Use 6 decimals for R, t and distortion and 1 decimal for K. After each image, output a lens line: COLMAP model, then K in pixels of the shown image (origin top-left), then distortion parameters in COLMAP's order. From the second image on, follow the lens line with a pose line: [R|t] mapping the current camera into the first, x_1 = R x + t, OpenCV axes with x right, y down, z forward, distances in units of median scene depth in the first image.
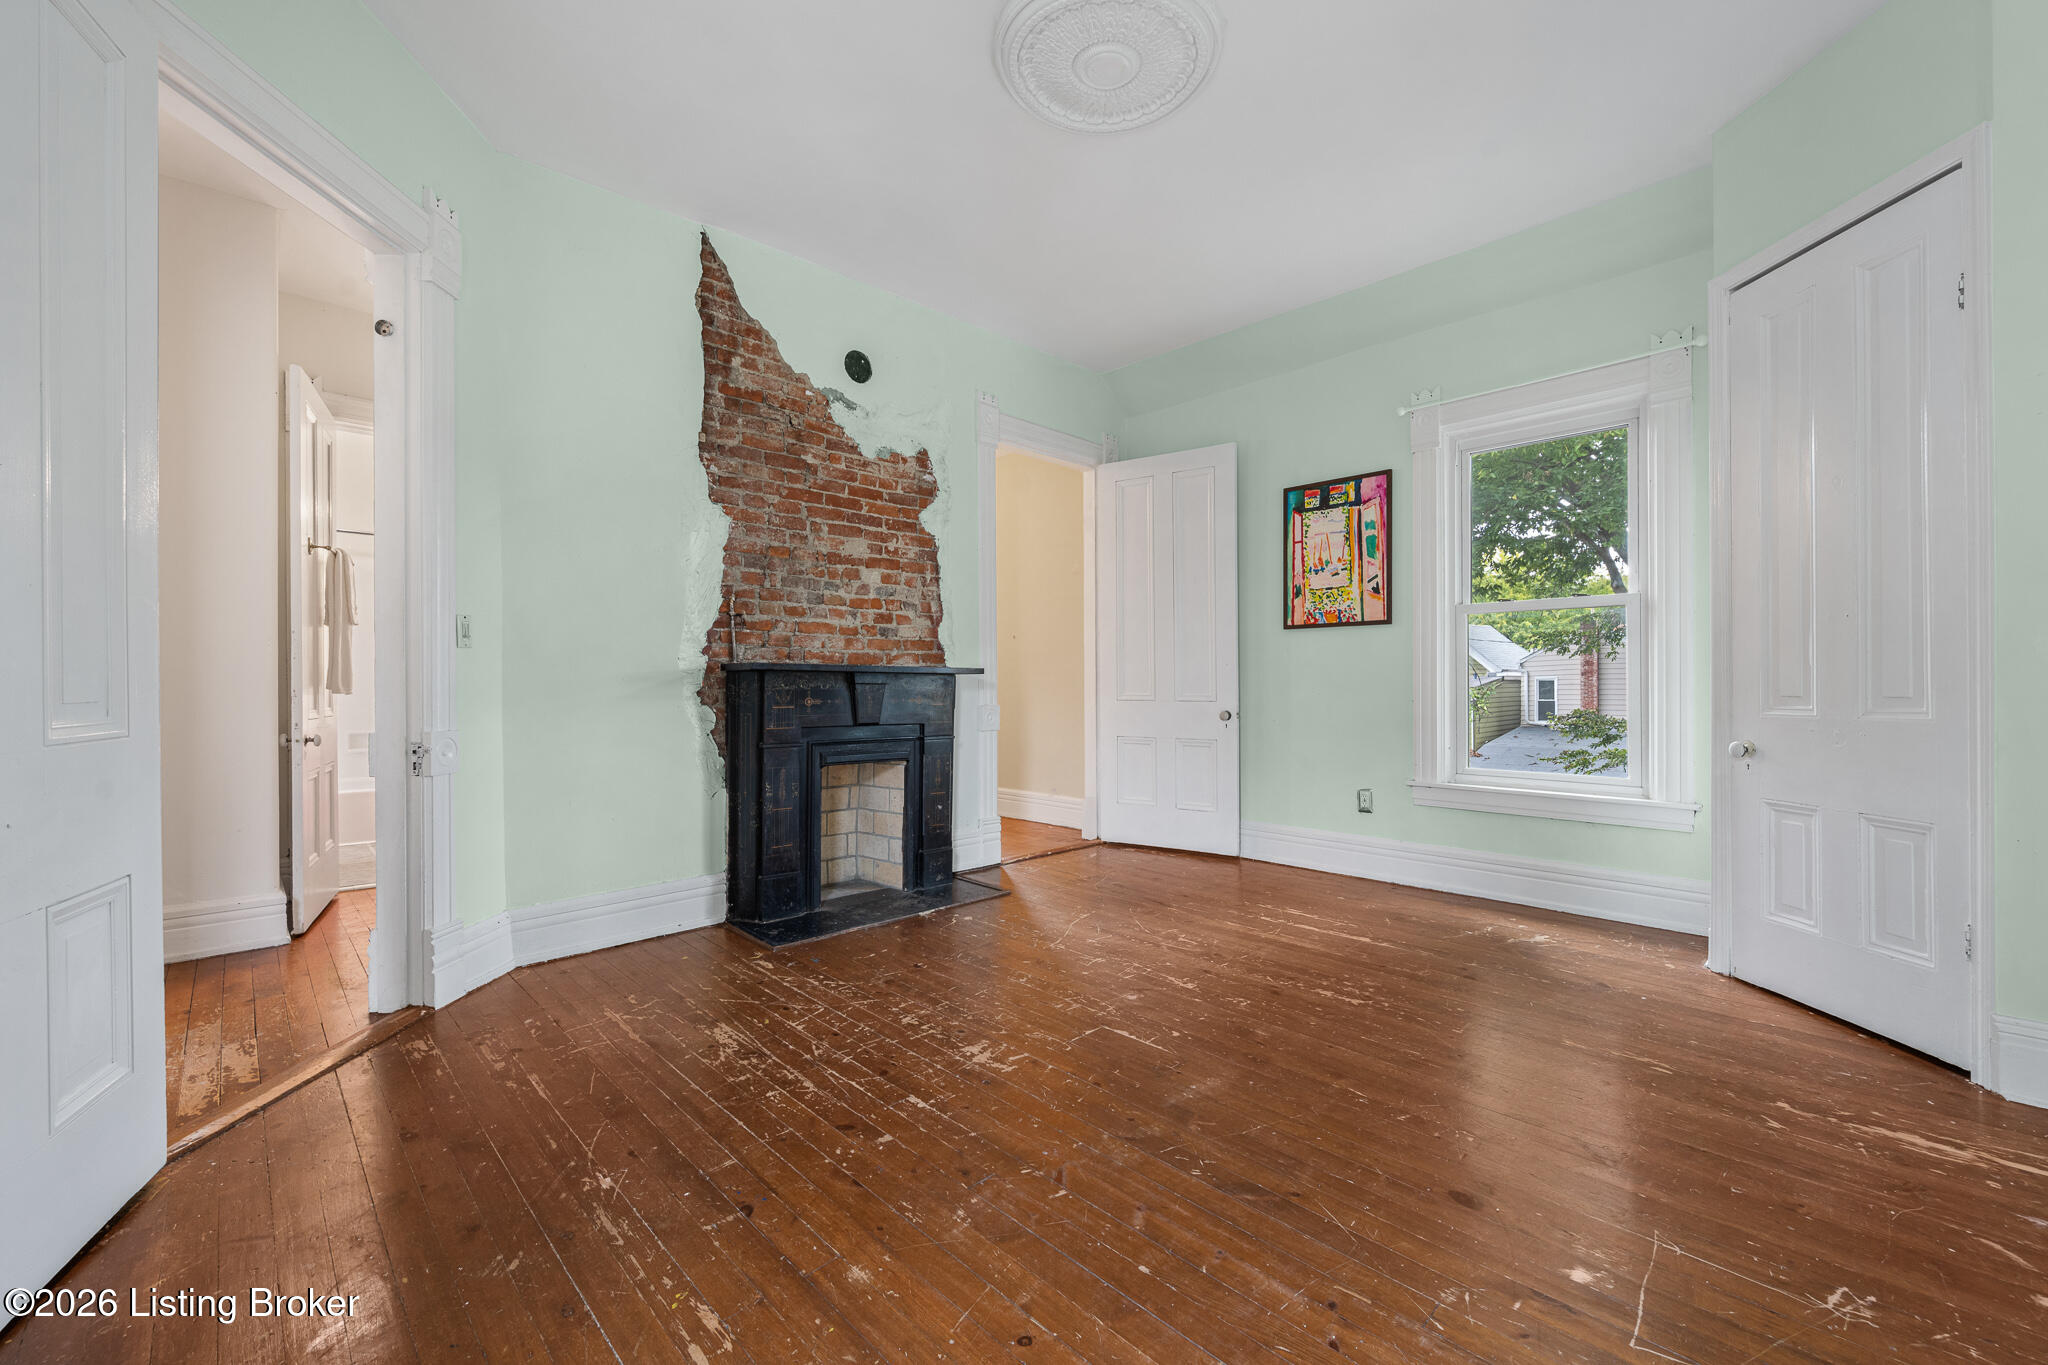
lens RADIAL K [[823.3, 0, 1029.1], [0, 823.3, 678.0], [0, 0, 1]] dist [-0.002297, -0.000344]
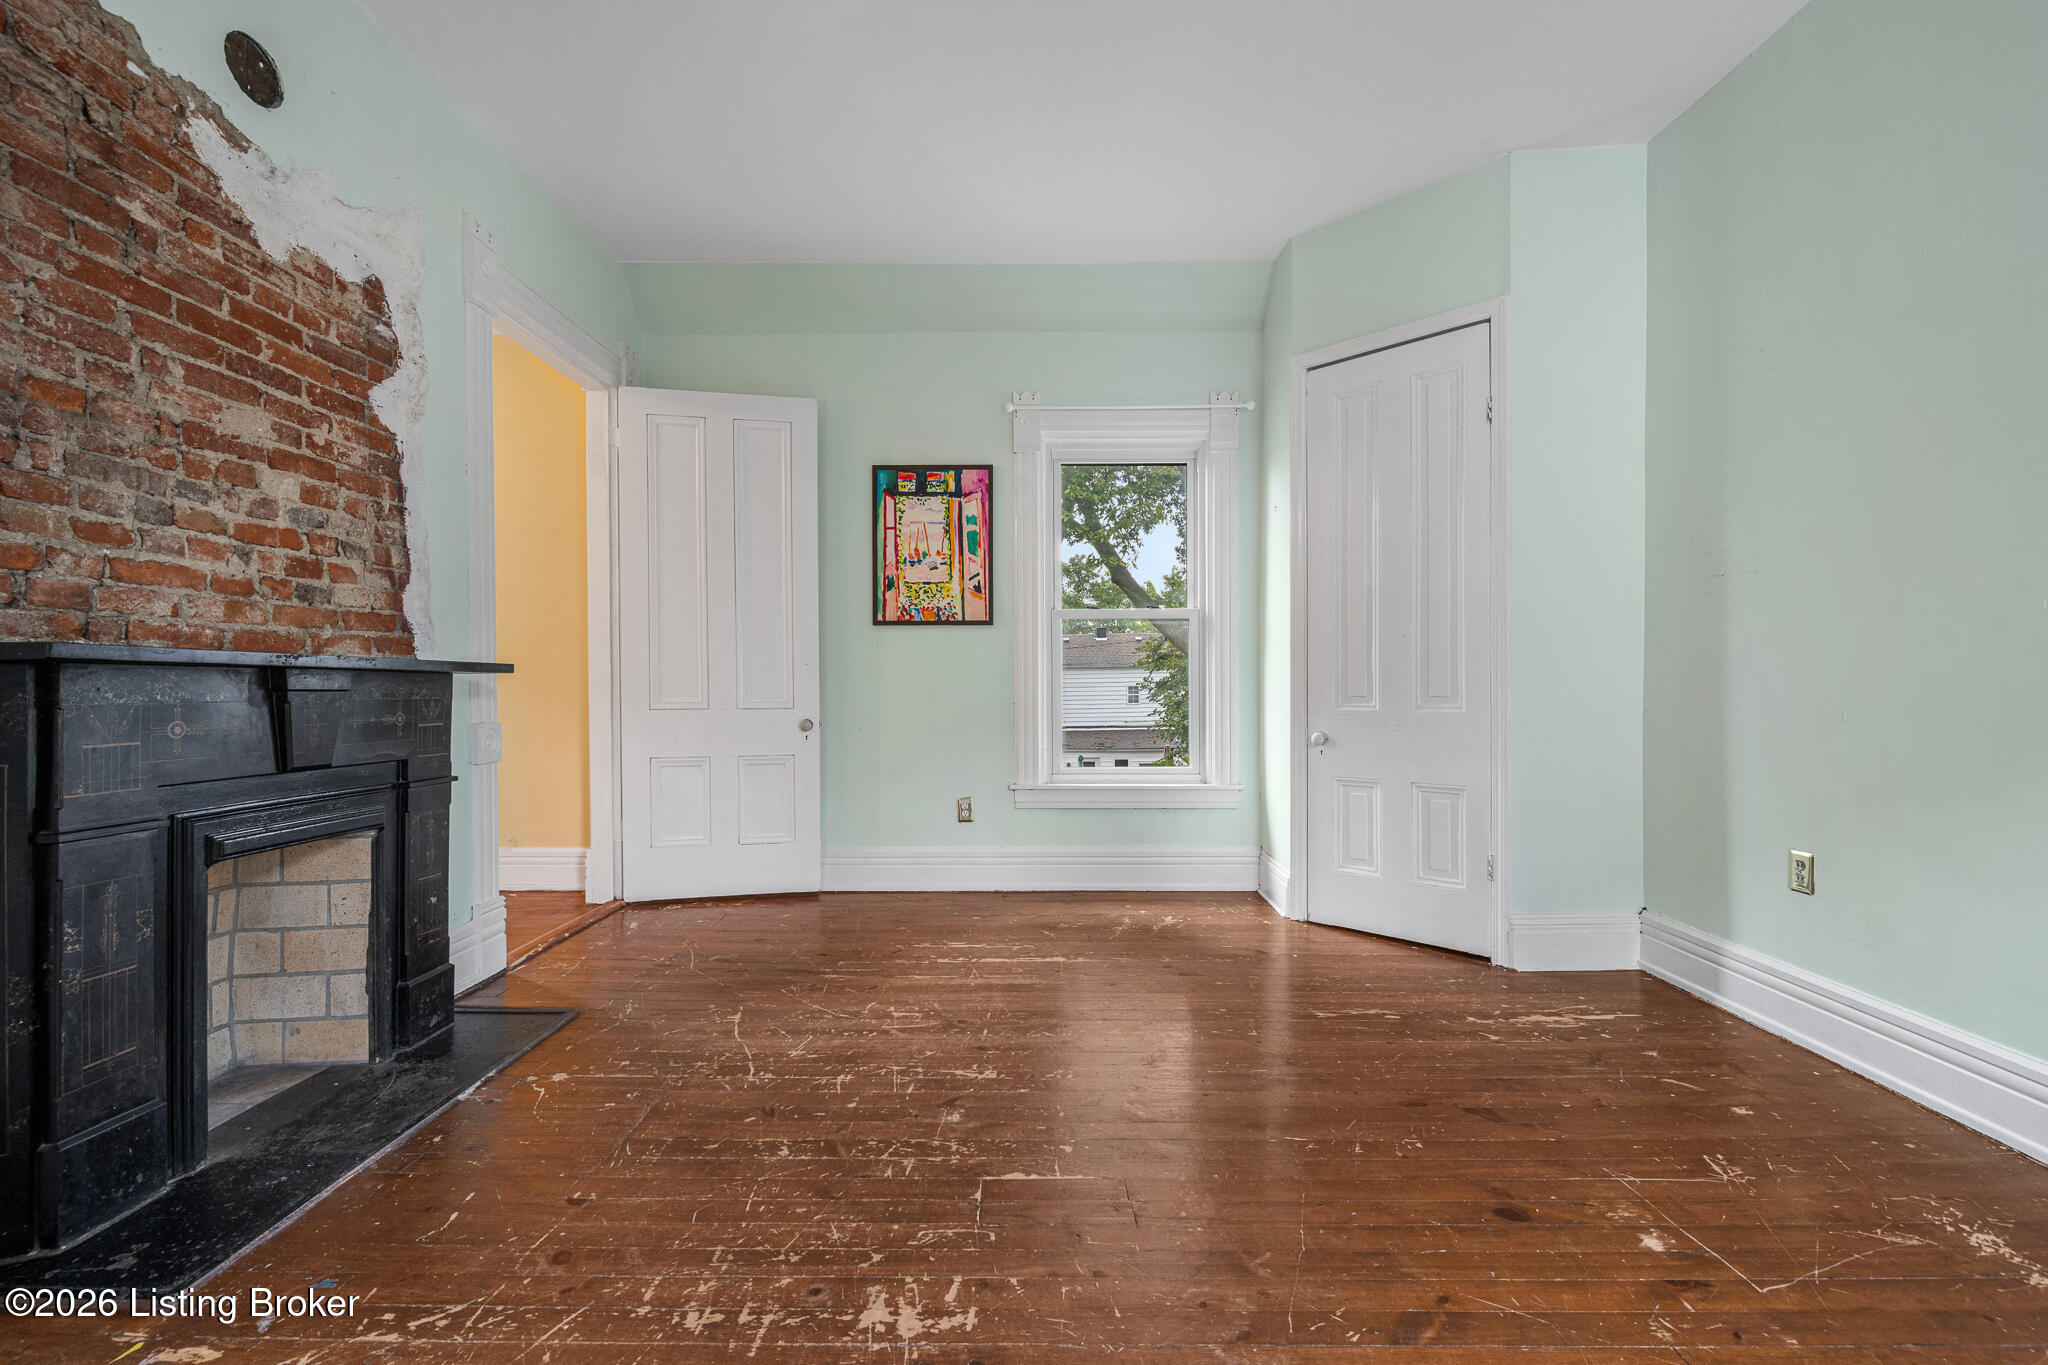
lens RADIAL K [[829.5, 0, 1026.2], [0, 829.5, 686.5], [0, 0, 1]] dist [-0.002286, 0.000070]
pose [[0.703112, -0.003495, 0.711071, -0.242372], [-0.003187, 0.999962, 0.008066, -0.001227], [-0.711072, -0.007937, 0.703074, 0.301562]]
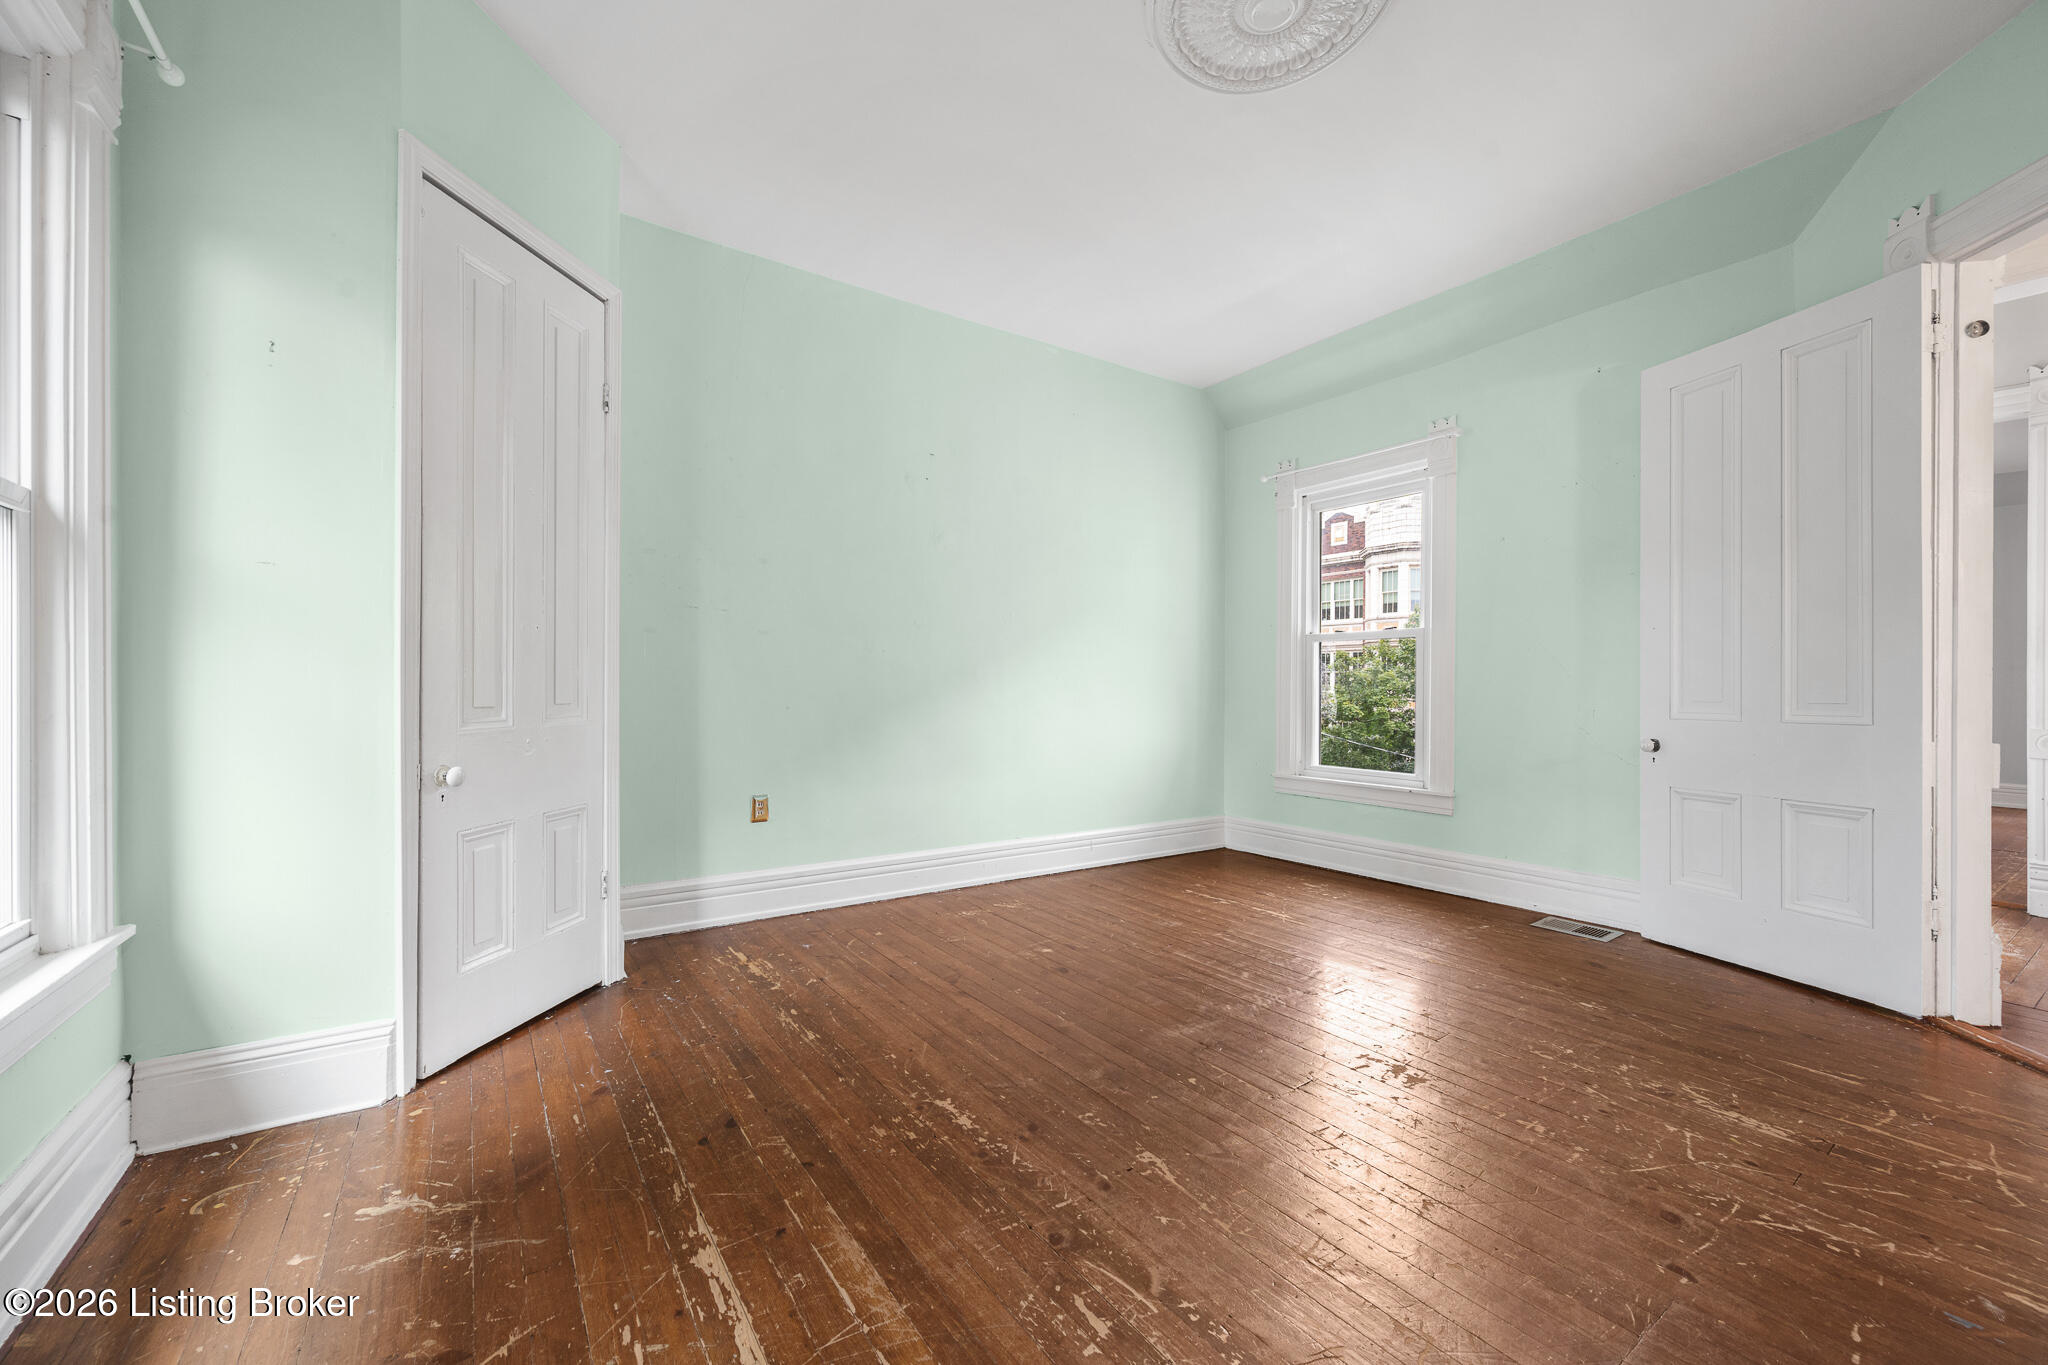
lens RADIAL K [[803.8, 0, 1027.0], [0, 803.8, 690.2], [0, 0, 1]] dist [0.000585, -0.000059]
pose [[-0.986224, -0.002593, 0.165396, 0.131240], [-0.002762, 0.999996, -0.000795, 0.001539], [-0.165393, -0.001241, -0.986227, 1.173718]]
